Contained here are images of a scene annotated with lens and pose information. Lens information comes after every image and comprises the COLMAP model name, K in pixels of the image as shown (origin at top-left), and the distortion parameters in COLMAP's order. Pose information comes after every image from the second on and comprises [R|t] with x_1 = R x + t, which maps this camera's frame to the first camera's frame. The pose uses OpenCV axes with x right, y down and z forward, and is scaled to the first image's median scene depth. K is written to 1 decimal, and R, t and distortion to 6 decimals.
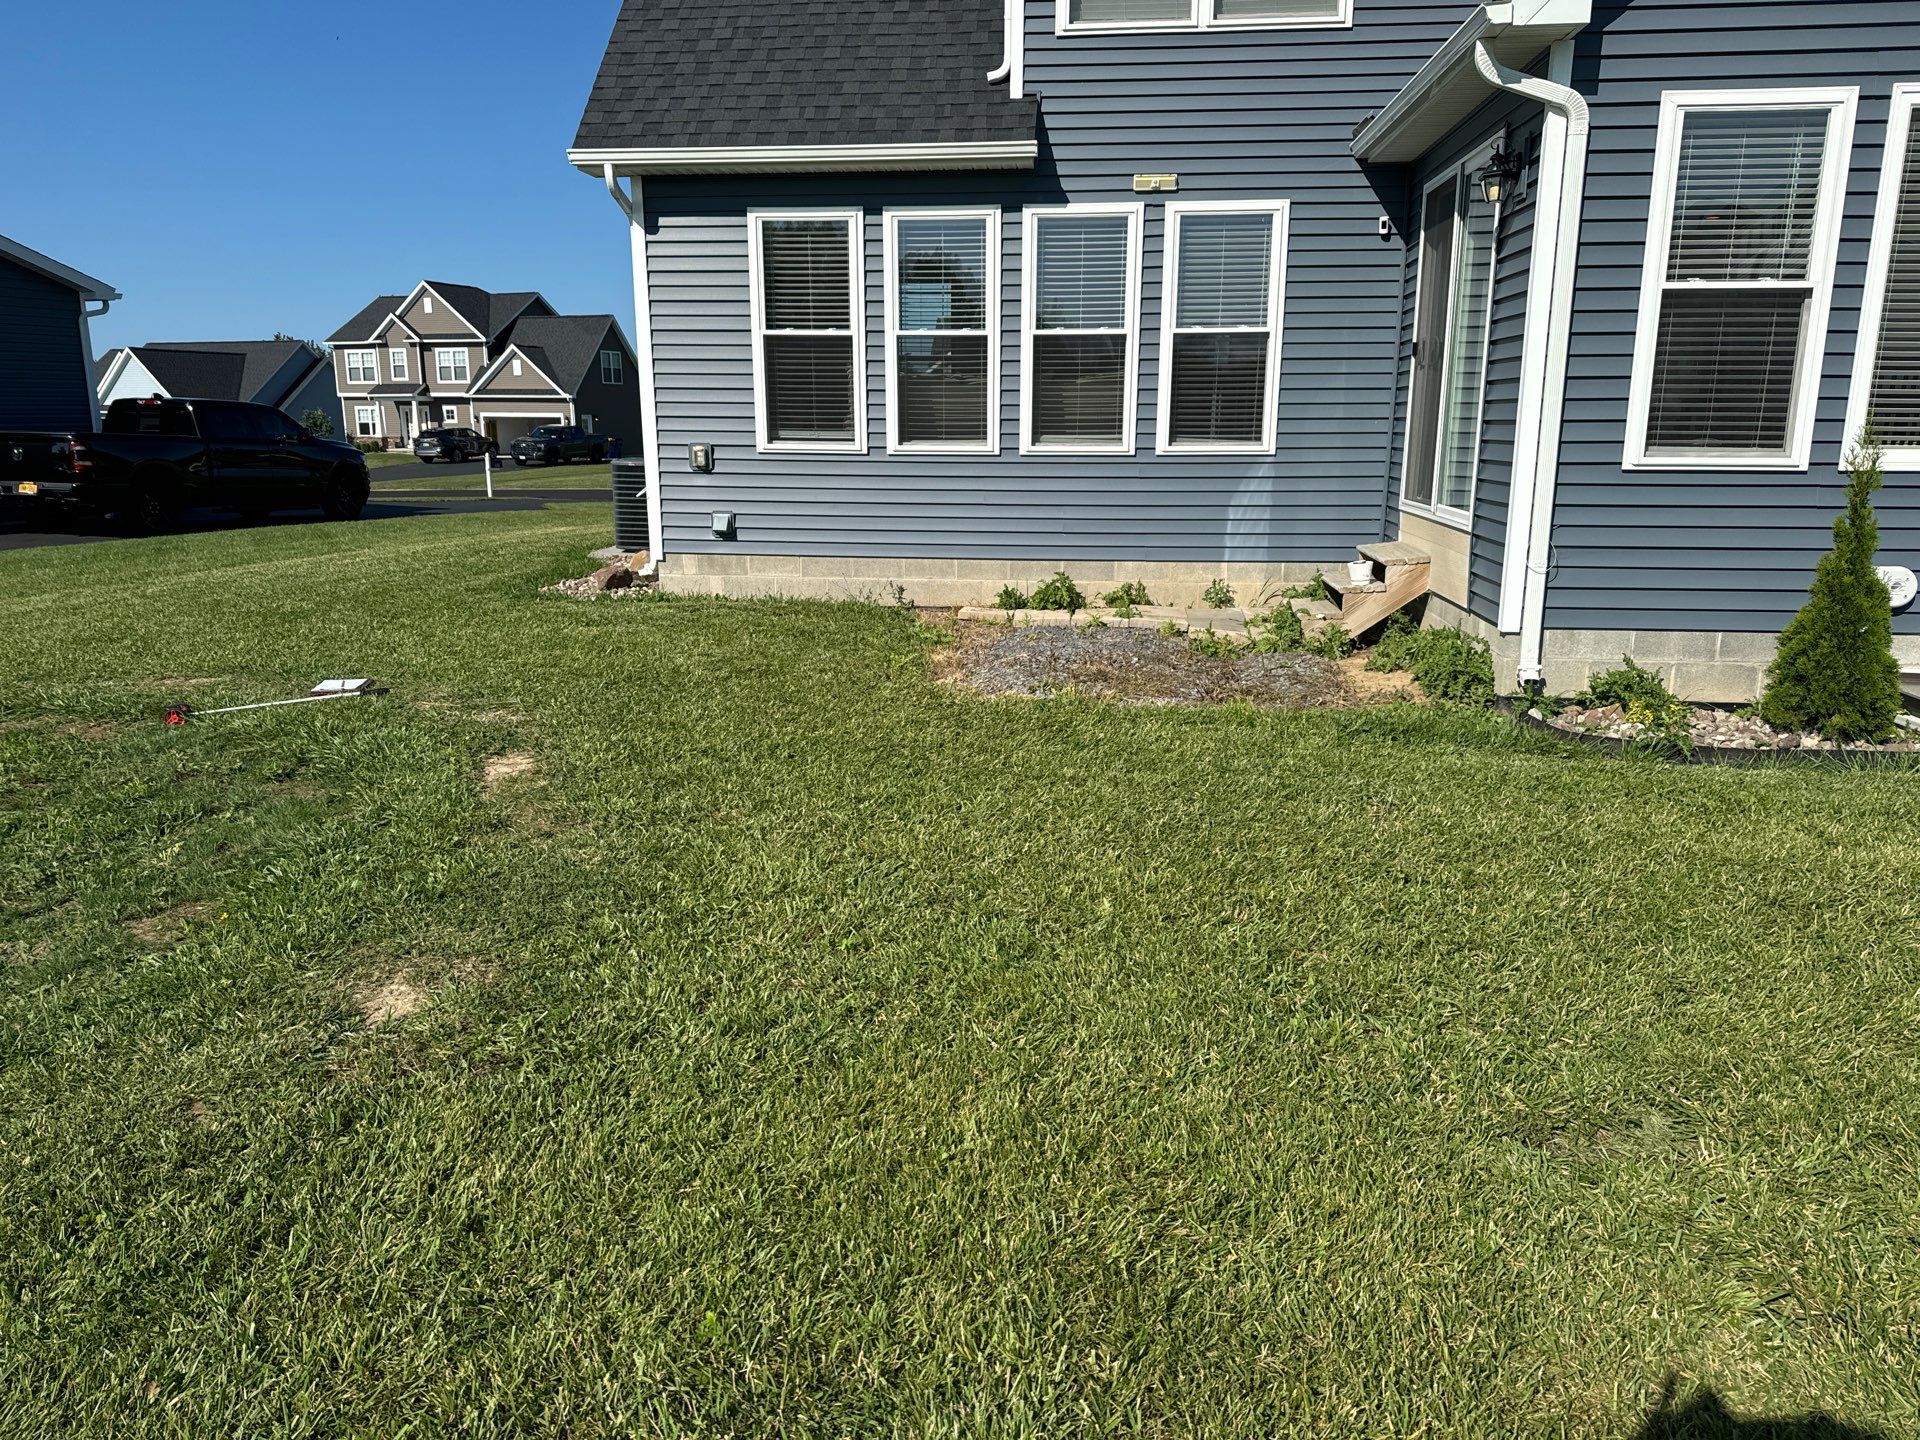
lens RADIAL K [[1419.5, 0, 960.0], [0, 1419.5, 720.0], [0, 0, 1]] dist [0.100081, -0.116749]
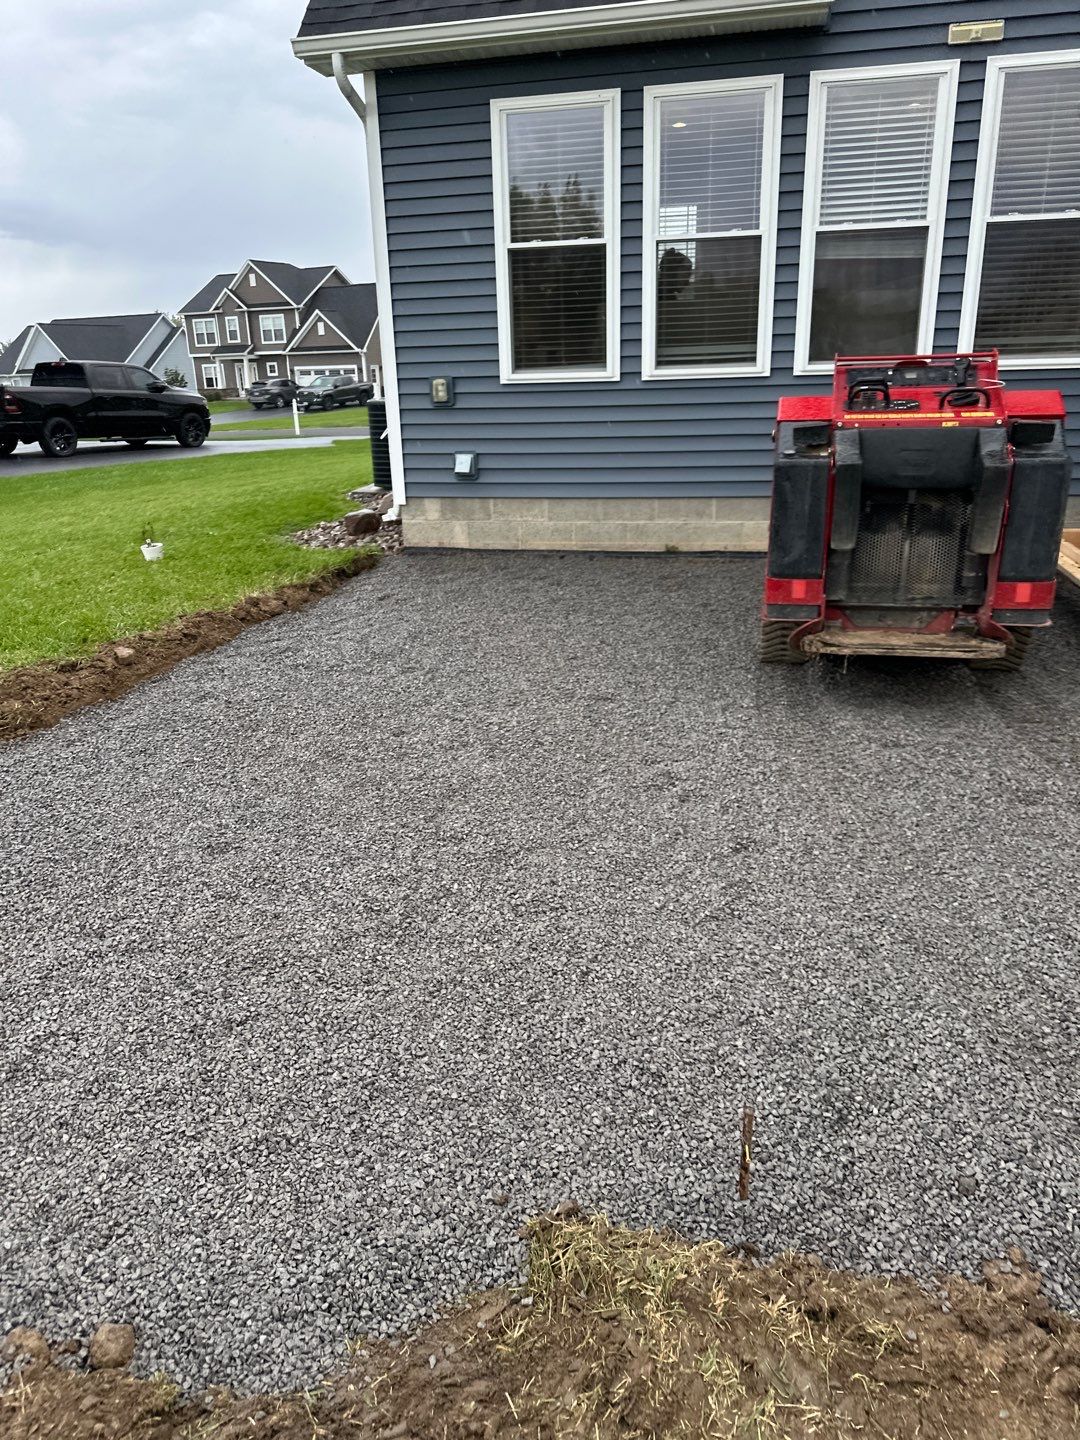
lens RADIAL K [[1064.6, 0, 542.8], [0, 1064.6, 737.5], [0, 0, 1]] dist [0.100081, -0.116749]
pose [[0.993786, 0.010369, -0.110820, -0.036557], [0.003611, 0.992124, 0.125209, -0.048531], [0.111246, -0.124831, 0.985922, 0.291490]]
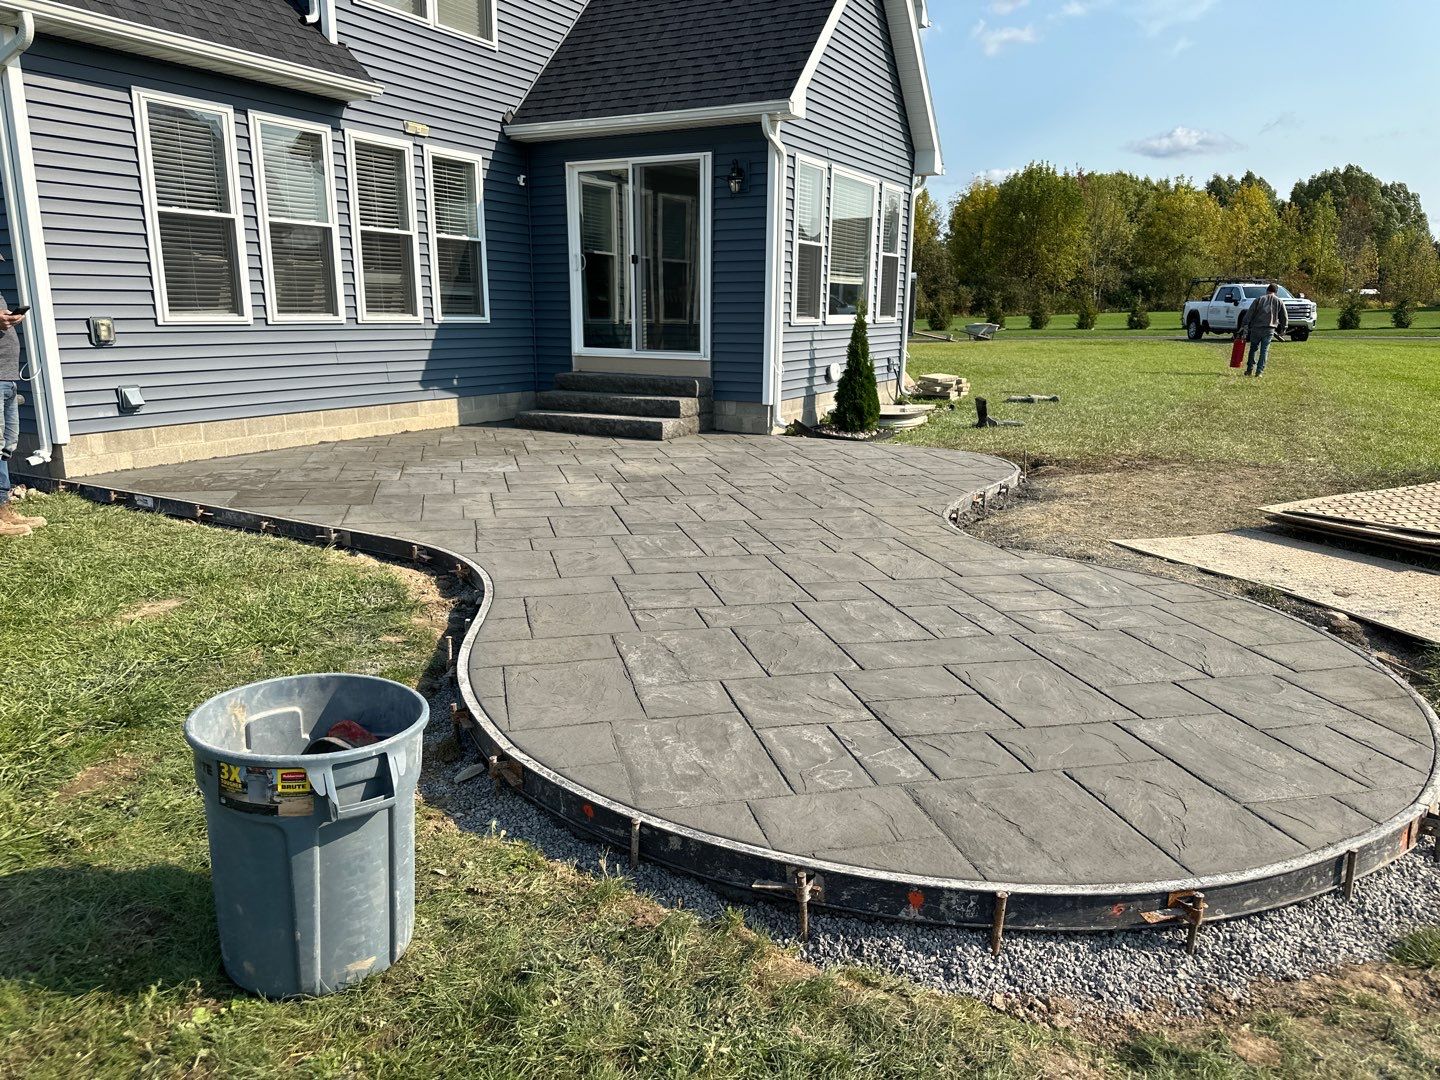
lens RADIAL K [[1064.6, 0, 720.0], [0, 1064.6, 540.0], [0, 0, 1]] dist [0.100081, -0.116749]
pose [[0.348710, -0.198067, 0.916062, -0.763274], [0.194829, 0.971382, 0.135864, -0.066484], [-0.916757, 0.131098, 0.377320, 0.363812]]
